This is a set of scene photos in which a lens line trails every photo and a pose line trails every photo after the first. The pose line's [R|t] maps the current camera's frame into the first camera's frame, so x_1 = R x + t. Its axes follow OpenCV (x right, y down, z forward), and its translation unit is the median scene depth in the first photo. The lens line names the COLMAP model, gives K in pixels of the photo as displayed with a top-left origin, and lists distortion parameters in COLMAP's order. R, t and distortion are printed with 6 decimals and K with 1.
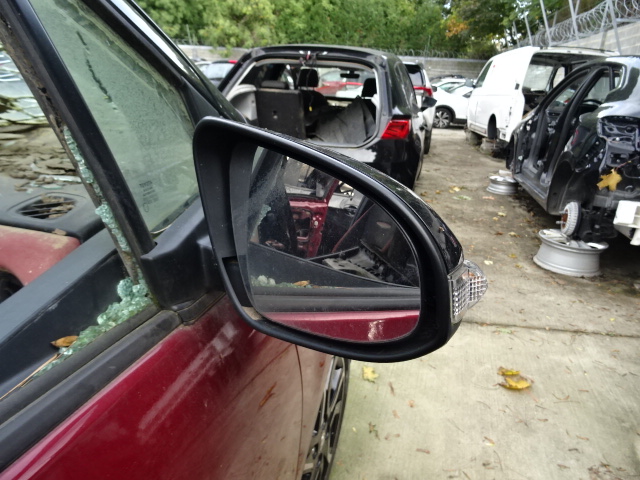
lens RADIAL K [[454.8, 0, 320.6], [0, 454.8, 240.0], [0, 0, 1]] dist [0.002151, -0.004506]
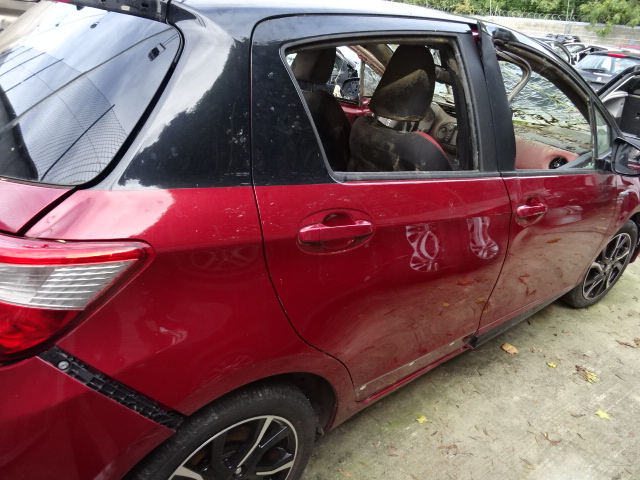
lens RADIAL K [[454.8, 0, 321.3], [0, 454.8, 243.1], [0, 0, 1]] dist [0.002151, -0.004506]
pose [[0.767321, 0.292113, -0.570866, 0.056962], [-0.253354, 0.955894, 0.148591, 0.115198], [0.589093, 0.030614, 0.807485, -0.601486]]
